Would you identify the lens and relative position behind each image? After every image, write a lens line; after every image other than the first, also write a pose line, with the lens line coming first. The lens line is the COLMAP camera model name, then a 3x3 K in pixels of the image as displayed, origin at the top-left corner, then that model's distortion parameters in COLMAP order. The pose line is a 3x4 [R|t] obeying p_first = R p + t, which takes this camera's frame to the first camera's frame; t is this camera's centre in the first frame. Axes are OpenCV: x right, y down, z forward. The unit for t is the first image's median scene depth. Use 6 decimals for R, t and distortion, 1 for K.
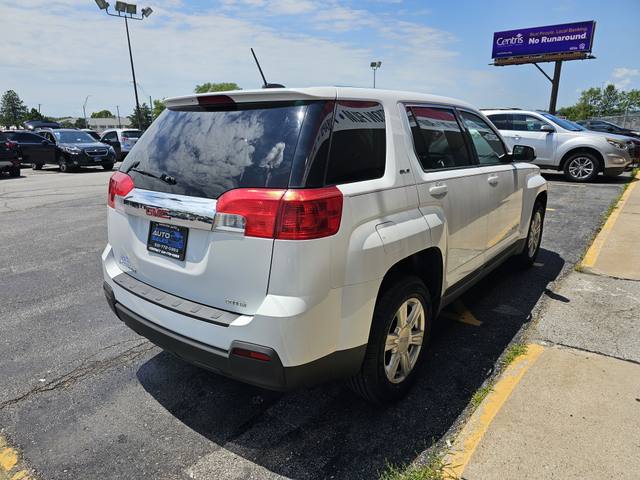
lens RADIAL K [[433.5, 0, 319.3], [0, 433.5, 248.4], [0, 0, 1]] dist [0.045348, -0.046641]
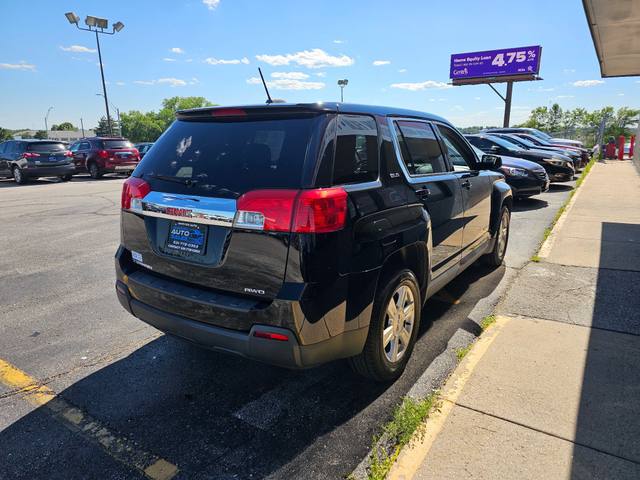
lens RADIAL K [[430.8, 0, 326.5], [0, 430.8, 237.5], [0, 0, 1]] dist [0.048710, -0.047098]
pose [[0.995892, -0.014361, 0.089406, -0.006578], [0.019034, 0.998485, -0.051632, 0.003045], [-0.088529, 0.053122, 0.994656, -0.008029]]
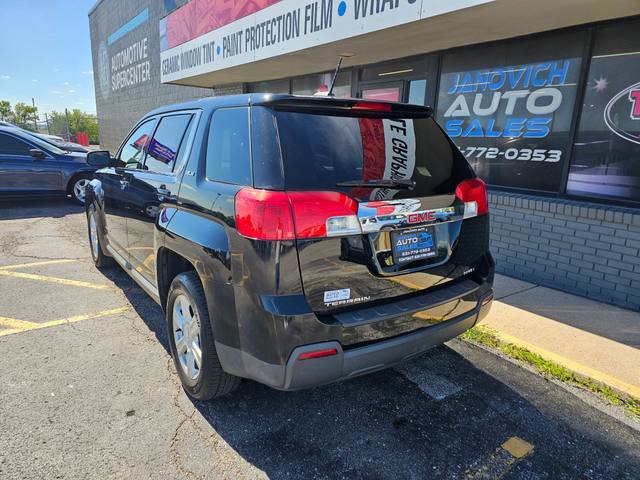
lens RADIAL K [[430.8, 0, 314.5], [0, 430.8, 243.1], [0, 0, 1]] dist [0.048710, -0.047098]
pose [[0.275060, -0.208224, 0.938608, -0.066932], [0.239697, 0.960290, 0.142791, -0.009208], [-0.931068, 0.185706, 0.314048, 0.040180]]
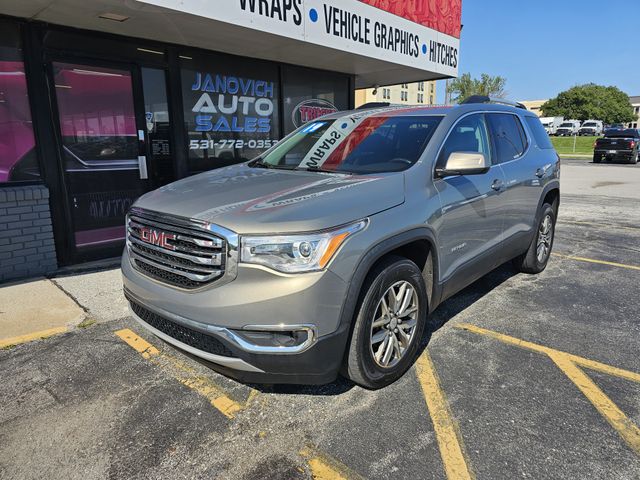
lens RADIAL K [[433.5, 0, 321.0], [0, 433.5, 236.3], [0, 0, 1]] dist [0.045348, -0.046641]
pose [[-0.997978, 0.006325, 0.063248, 0.014004], [0.035769, 0.878420, 0.476549, -0.042136], [-0.052544, 0.477848, -0.876870, 0.156632]]
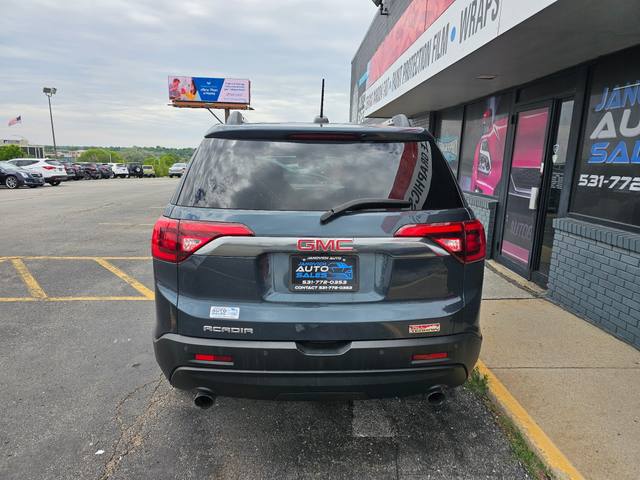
lens RADIAL K [[430.8, 0, 317.8], [0, 430.8, 239.2], [0, 0, 1]] dist [0.048710, -0.047098]
pose [[0.758623, -0.091798, 0.645030, -0.050307], [0.152863, 0.987468, -0.039251, -0.000687], [-0.633343, 0.128378, 0.763148, 0.006552]]
